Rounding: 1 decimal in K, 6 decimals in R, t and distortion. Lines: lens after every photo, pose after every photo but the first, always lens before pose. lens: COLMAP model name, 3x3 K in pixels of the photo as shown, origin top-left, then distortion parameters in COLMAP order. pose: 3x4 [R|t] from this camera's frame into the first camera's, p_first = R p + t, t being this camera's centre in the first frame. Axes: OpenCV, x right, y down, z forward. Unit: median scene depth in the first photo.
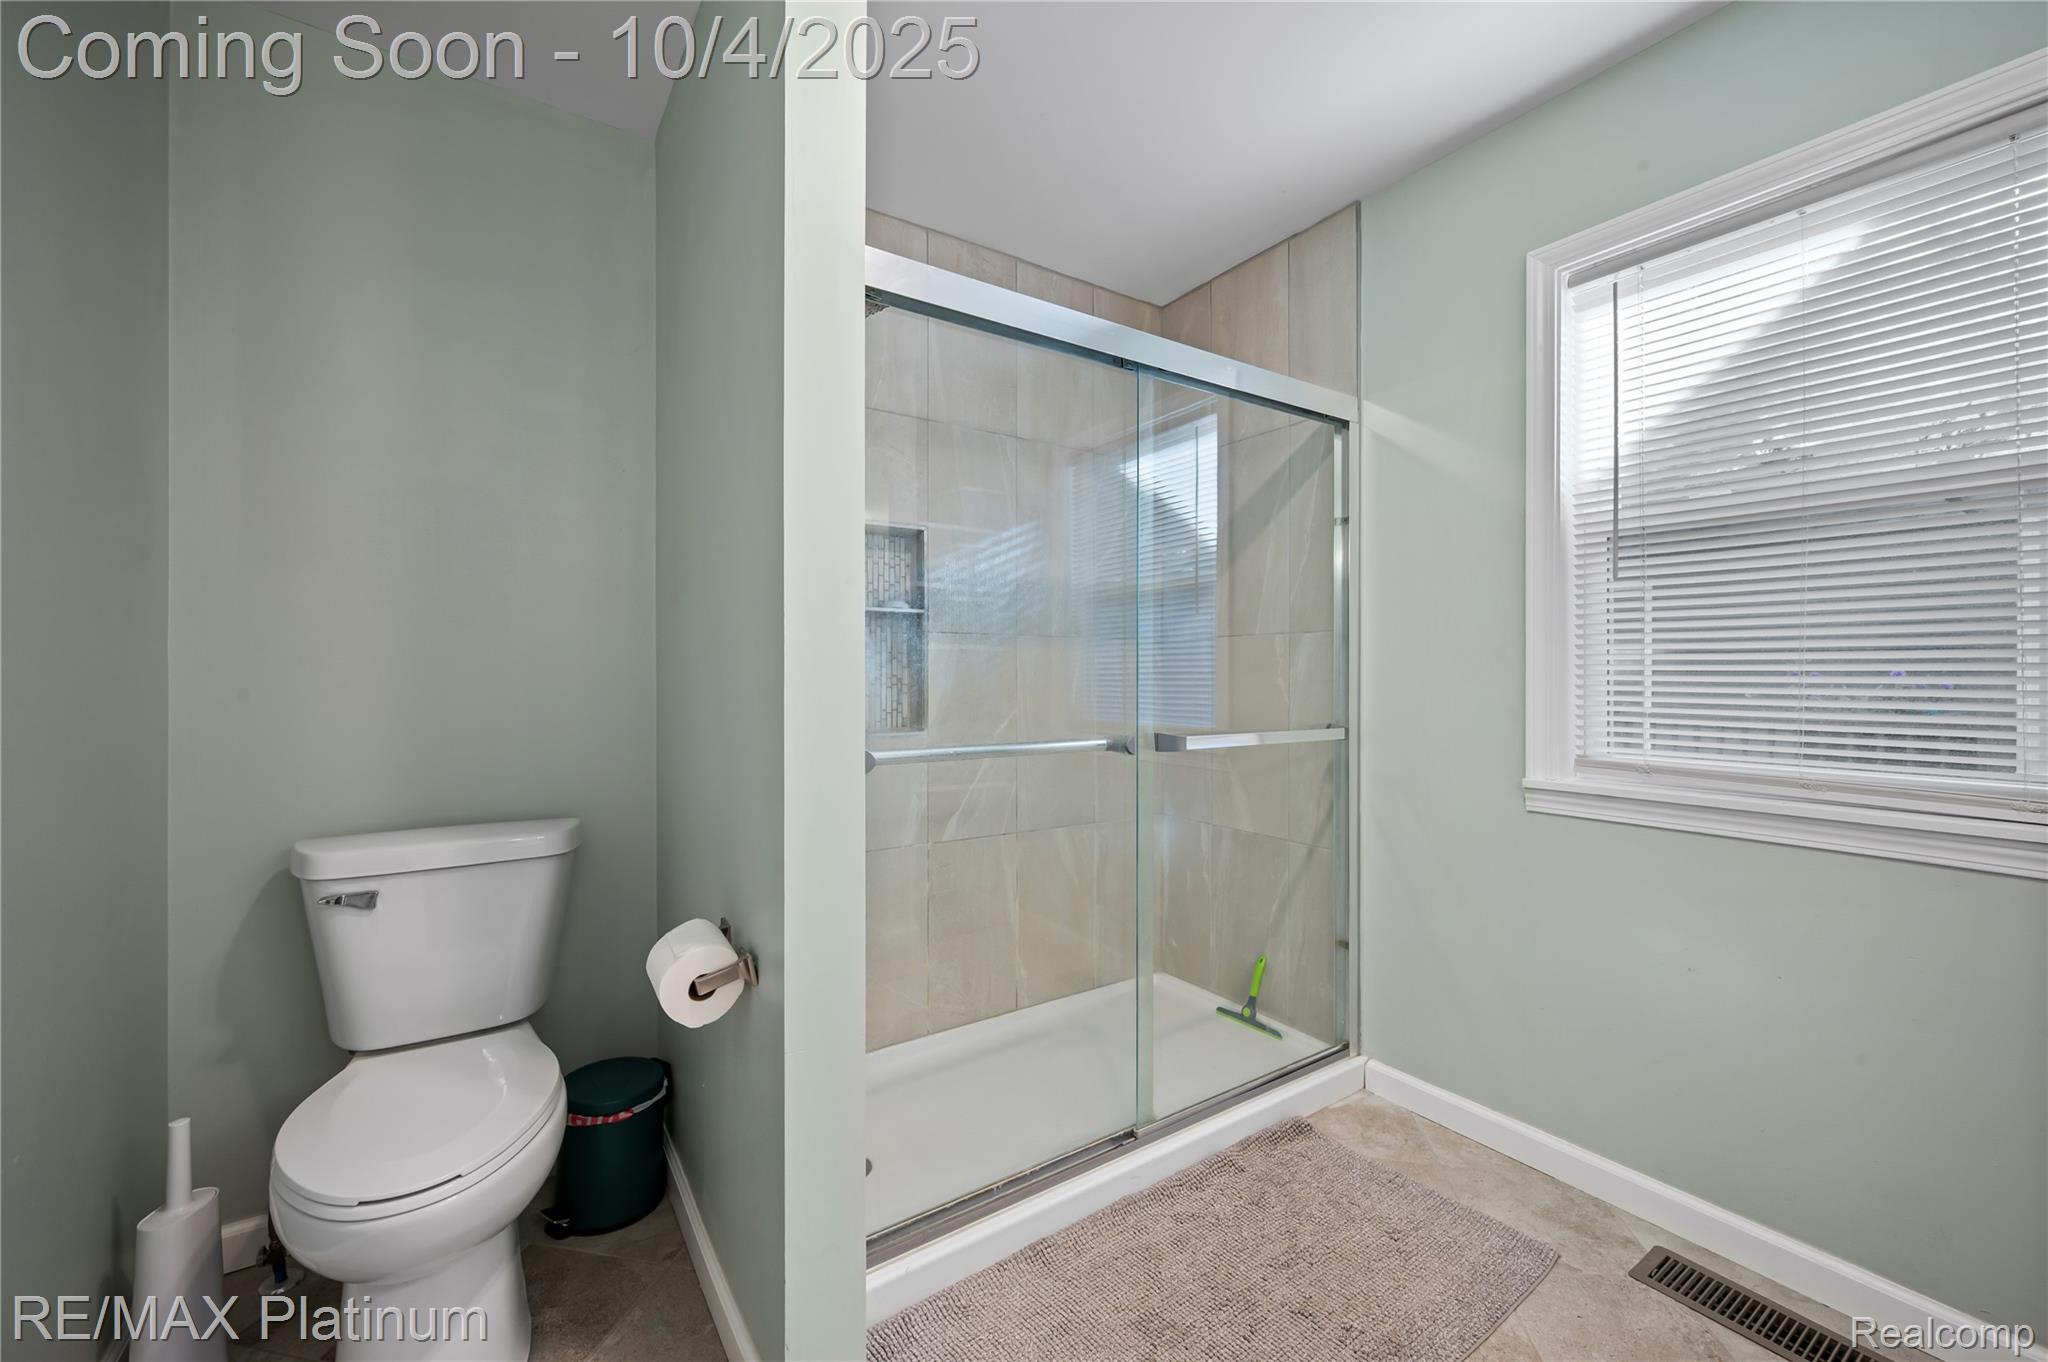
lens RADIAL K [[809.9, 0, 1019.8], [0, 809.9, 675.0], [0, 0, 1]] dist [-0.000335, -0.000560]
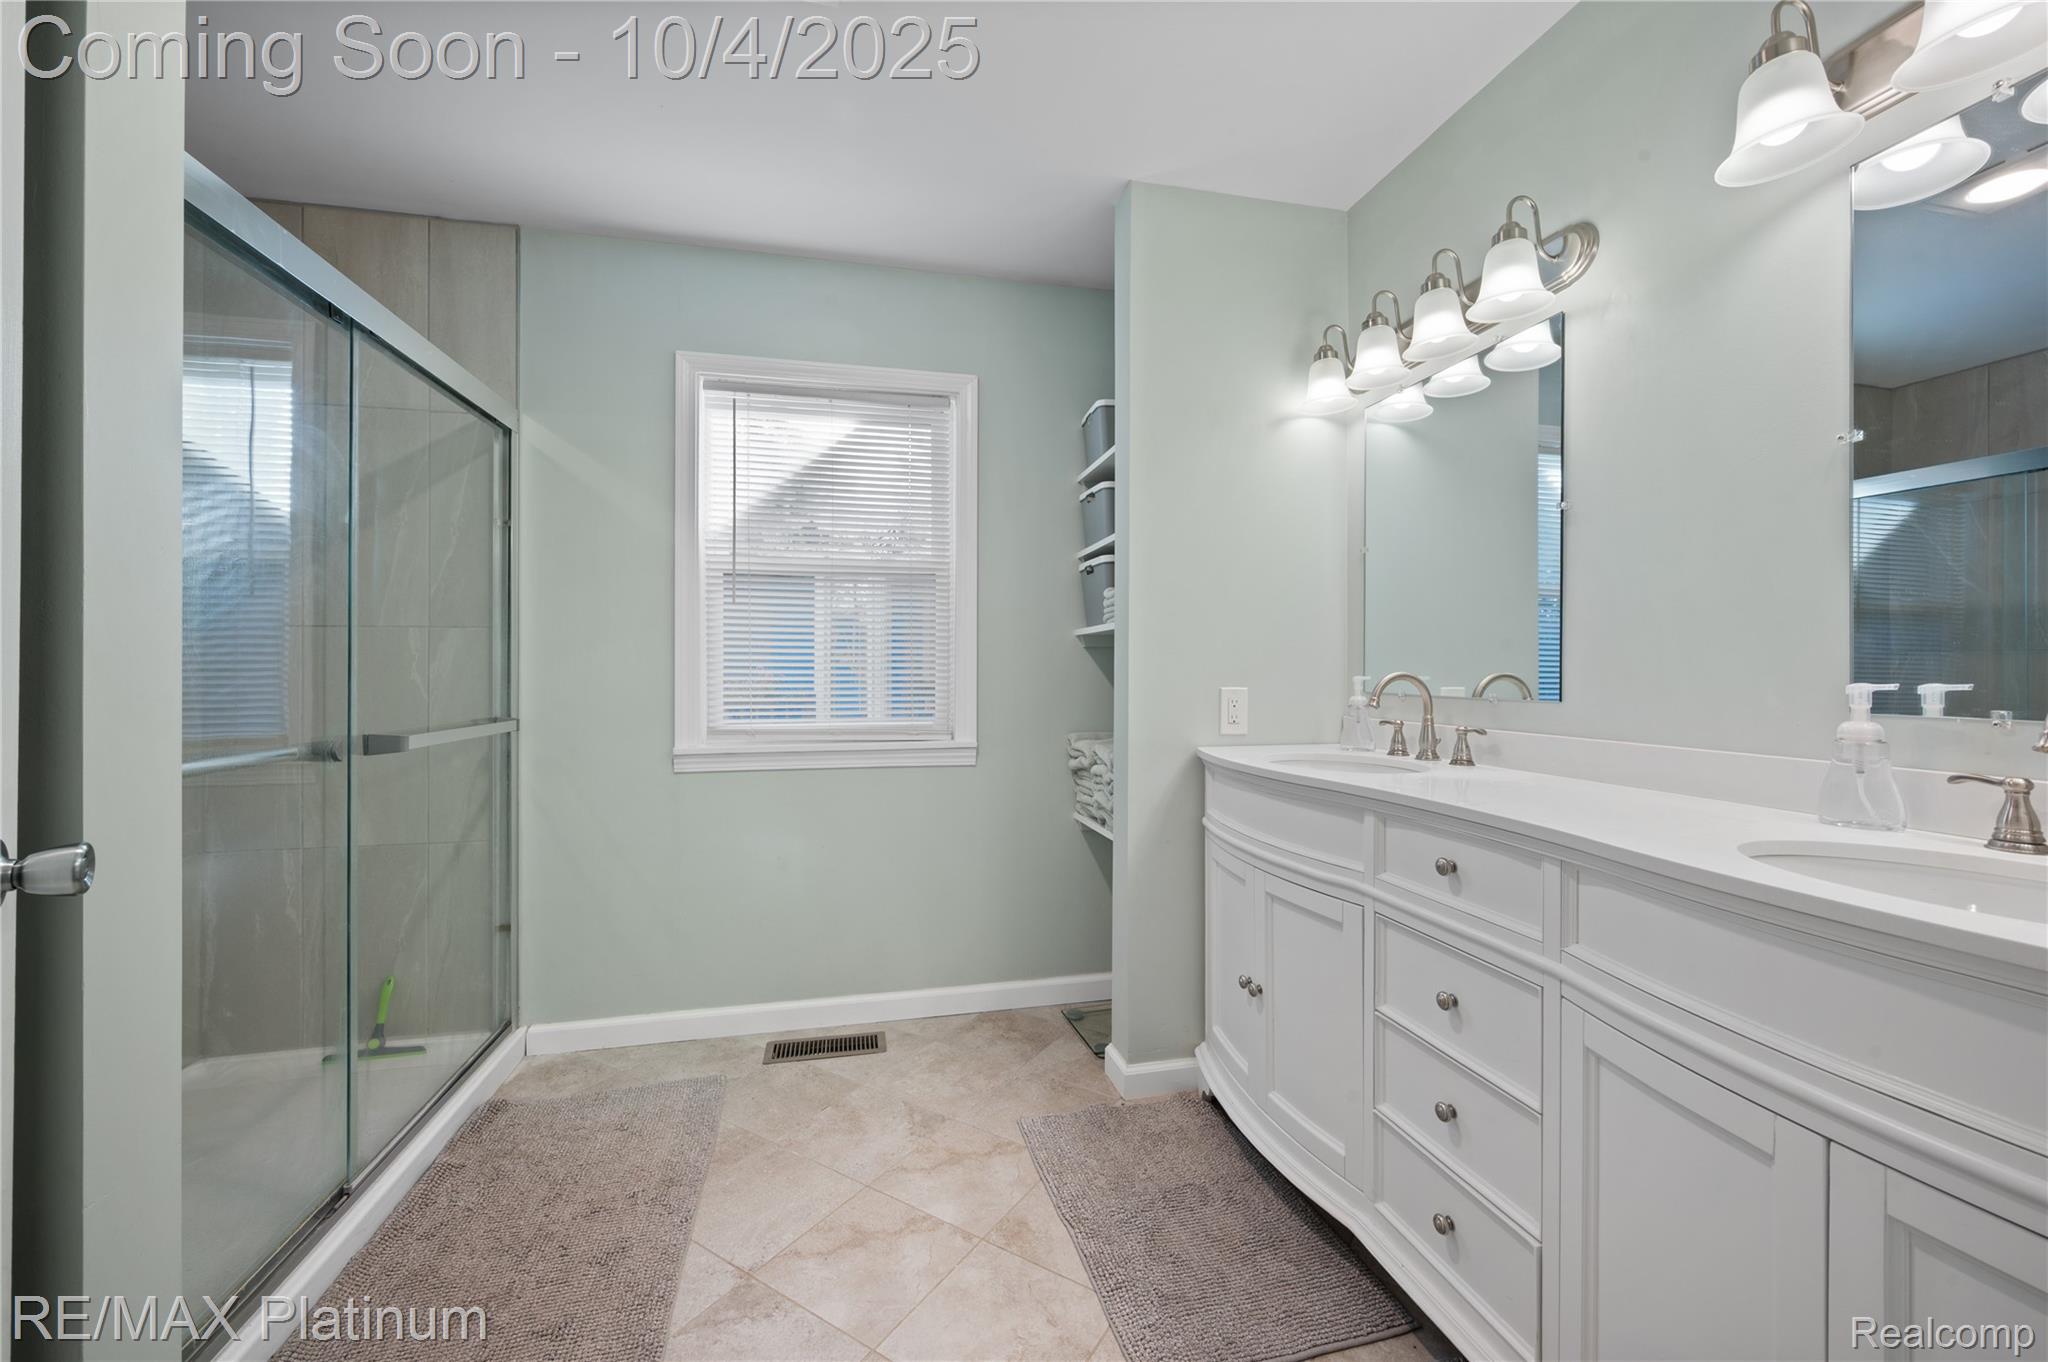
lens RADIAL K [[817.7, 0, 1026.0], [0, 817.7, 675.6], [0, 0, 1]] dist [0.000057, -0.000042]
pose [[0.360266, -0.007857, 0.932816, -0.411477], [0.005685, 0.999964, 0.006227, 0.004844], [-0.932832, 0.003060, 0.360298, -0.012375]]
